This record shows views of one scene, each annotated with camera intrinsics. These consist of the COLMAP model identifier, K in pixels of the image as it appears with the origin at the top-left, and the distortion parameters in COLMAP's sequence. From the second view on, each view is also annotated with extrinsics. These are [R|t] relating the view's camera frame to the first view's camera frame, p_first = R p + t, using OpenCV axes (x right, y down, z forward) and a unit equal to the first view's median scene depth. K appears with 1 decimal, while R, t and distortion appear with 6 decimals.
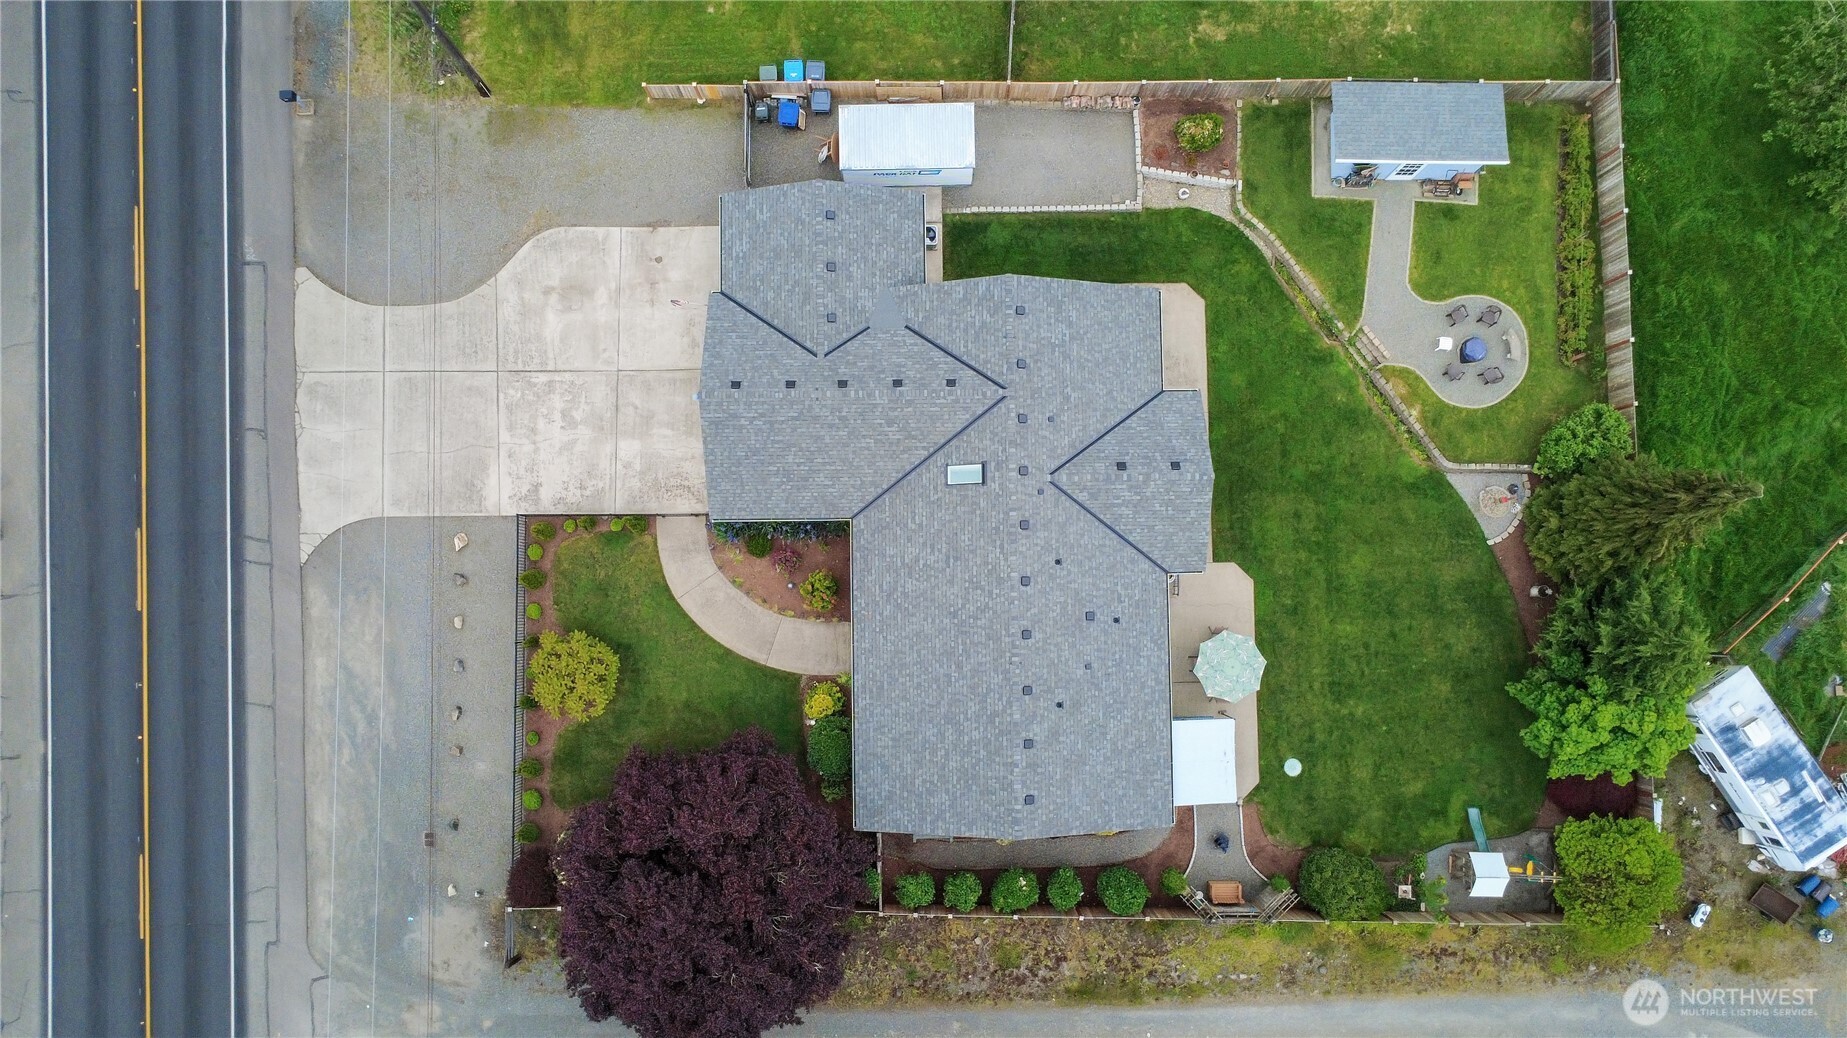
lens RADIAL K [[1340.0, 0, 923.5], [0, 1340.0, 519.0], [0, 0, 1]] dist [0.001183, -0.005123]
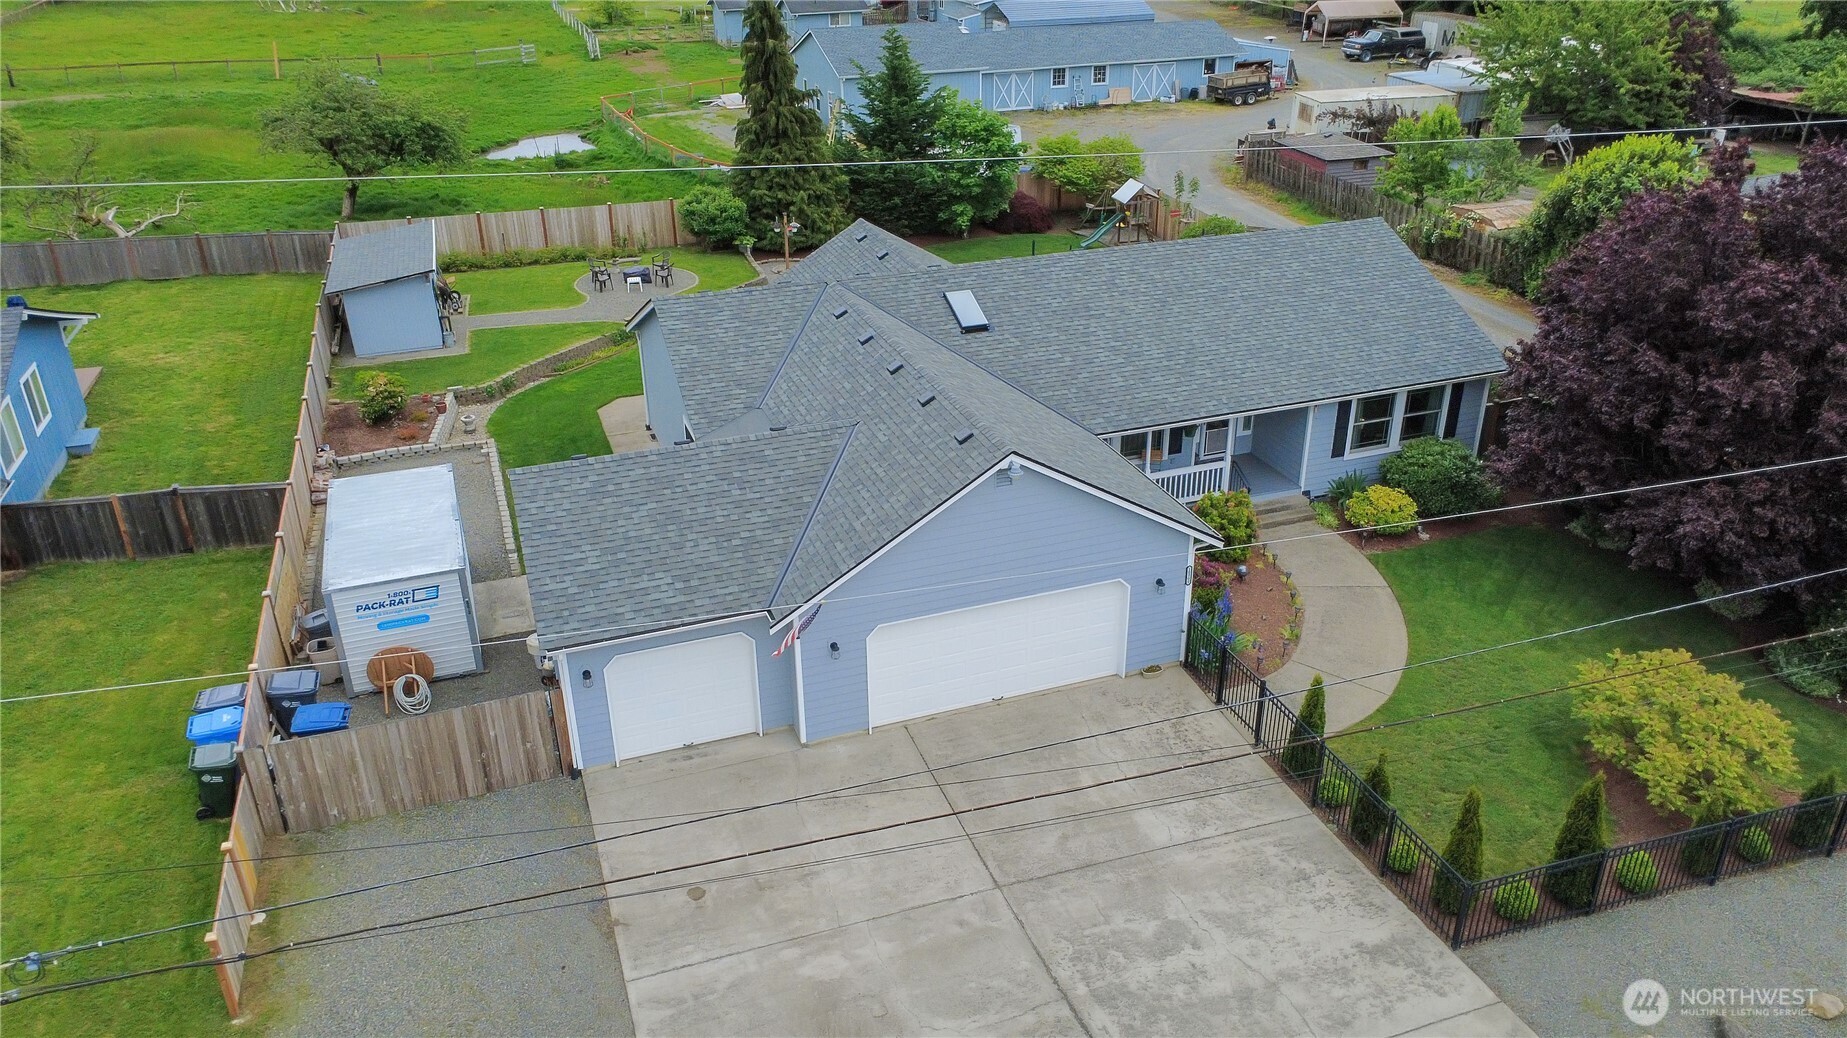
lens RADIAL K [[1340.0, 0, 923.5], [0, 1340.0, 519.0], [0, 0, 1]] dist [0.001183, -0.005123]
pose [[-0.327346, -0.419465, 0.846696, -0.512321], [0.943479, -0.095902, 0.317253, -0.247799], [-0.051876, 0.902692, 0.427150, 0.738511]]
